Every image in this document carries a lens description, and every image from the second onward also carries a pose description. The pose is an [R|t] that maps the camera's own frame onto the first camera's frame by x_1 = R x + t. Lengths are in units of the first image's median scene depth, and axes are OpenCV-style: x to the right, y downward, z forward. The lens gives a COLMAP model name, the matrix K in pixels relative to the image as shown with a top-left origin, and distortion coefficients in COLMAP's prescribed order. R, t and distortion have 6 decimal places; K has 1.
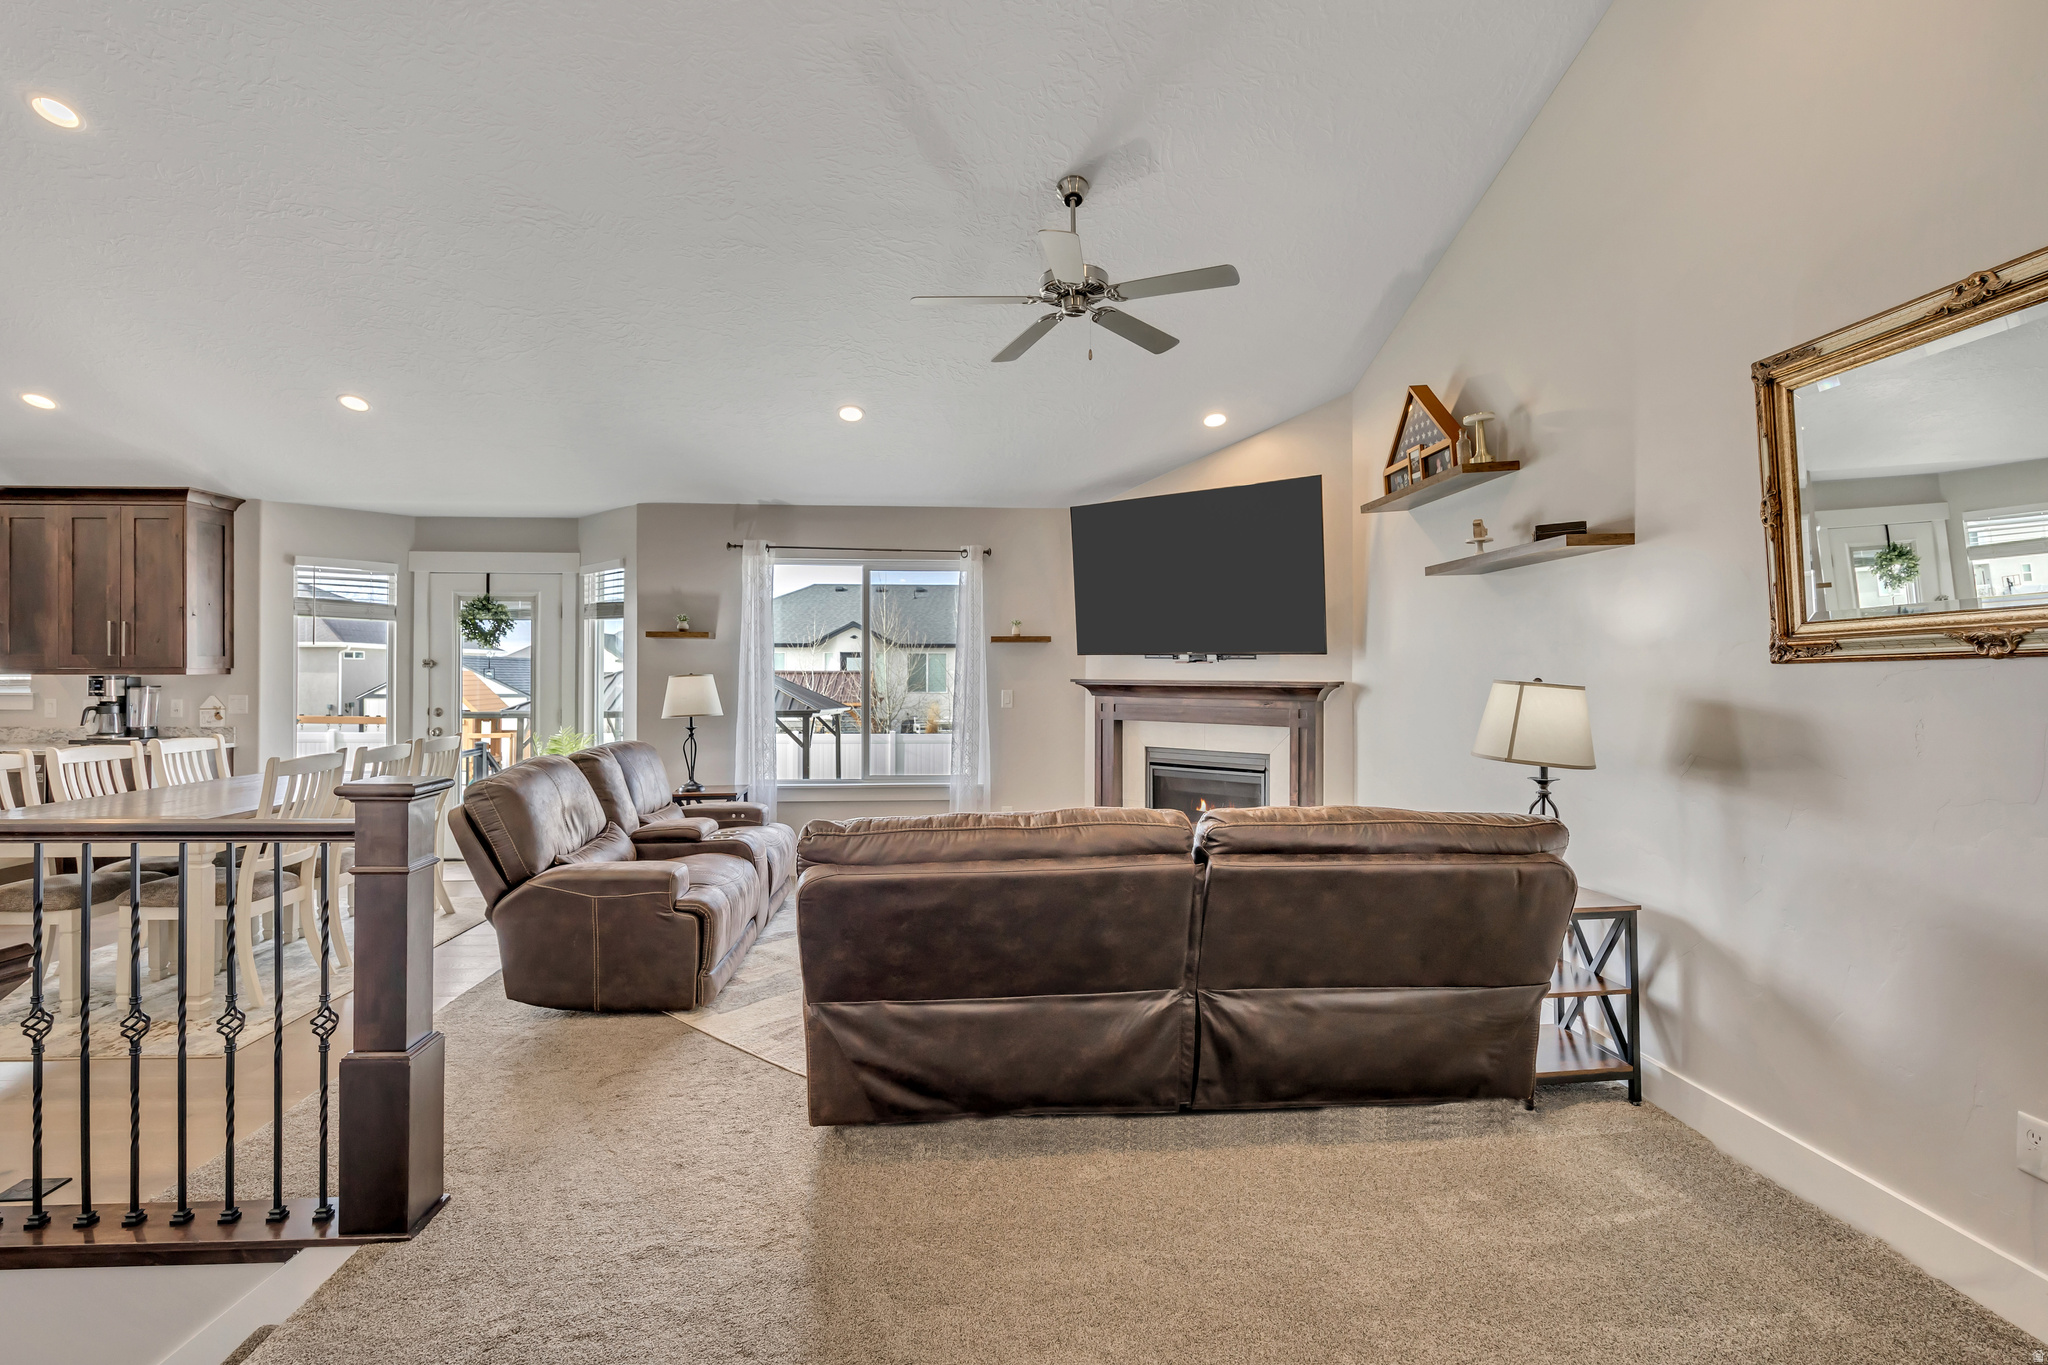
lens RADIAL K [[950.3, 0, 1012.7], [0, 950.3, 674.5], [0, 0, 1]] dist [-0.004841, -0.000348]
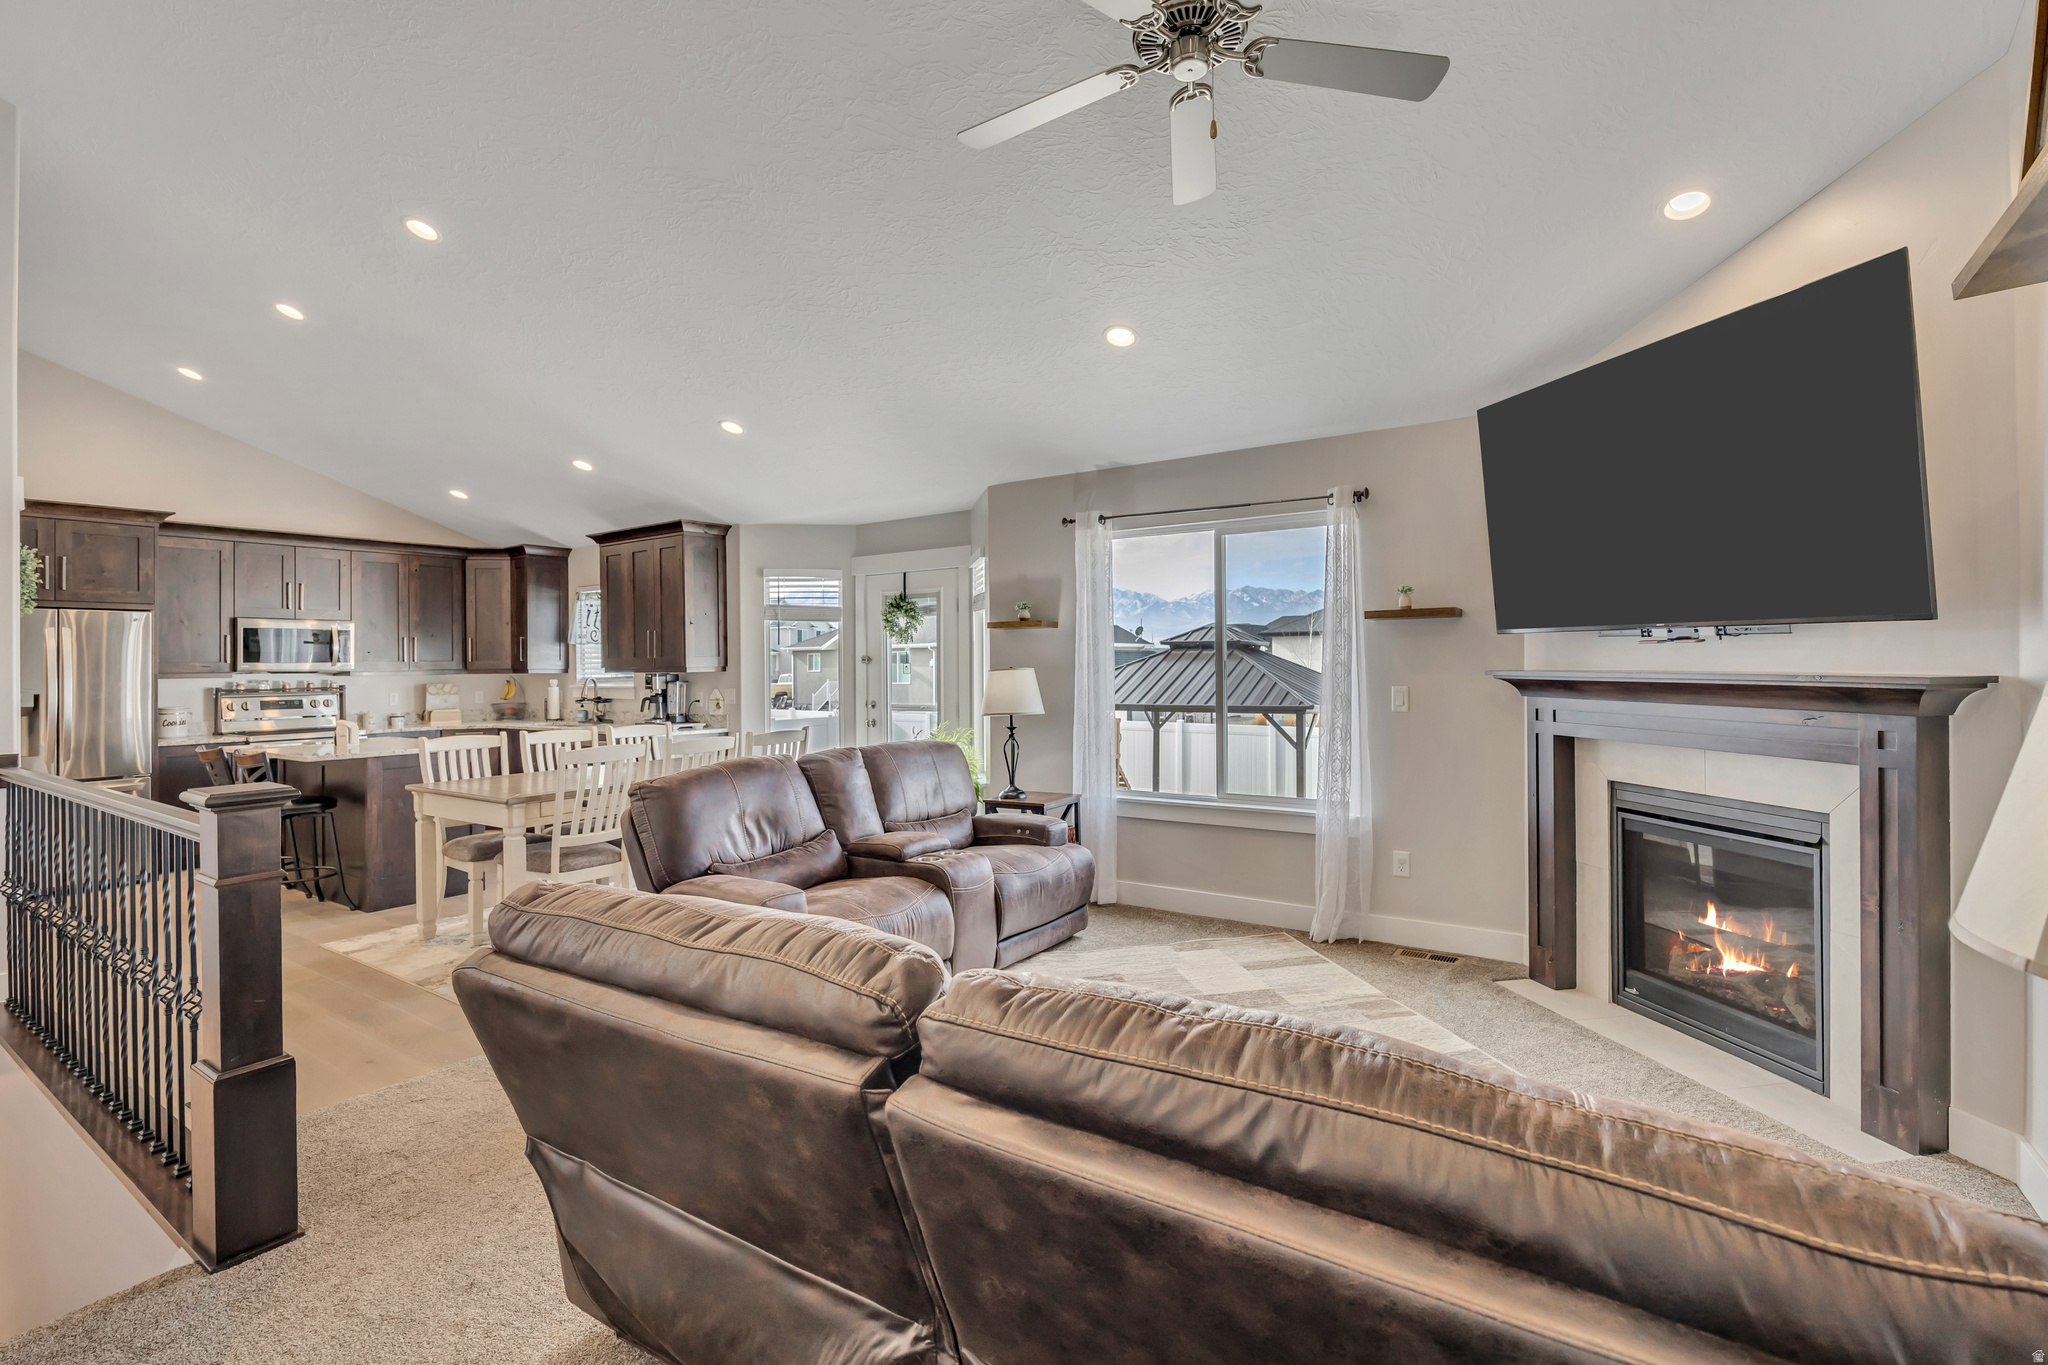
lens RADIAL K [[950.3, 0, 1029.7], [0, 950.3, 675.5], [0, 0, 1]] dist [-0.004841, -0.000348]
pose [[0.781250, -0.003607, -0.624208, 0.230783], [0.012088, 0.999883, 0.009351, -0.001675], [0.624101, -0.014850, 0.781202, 0.295042]]
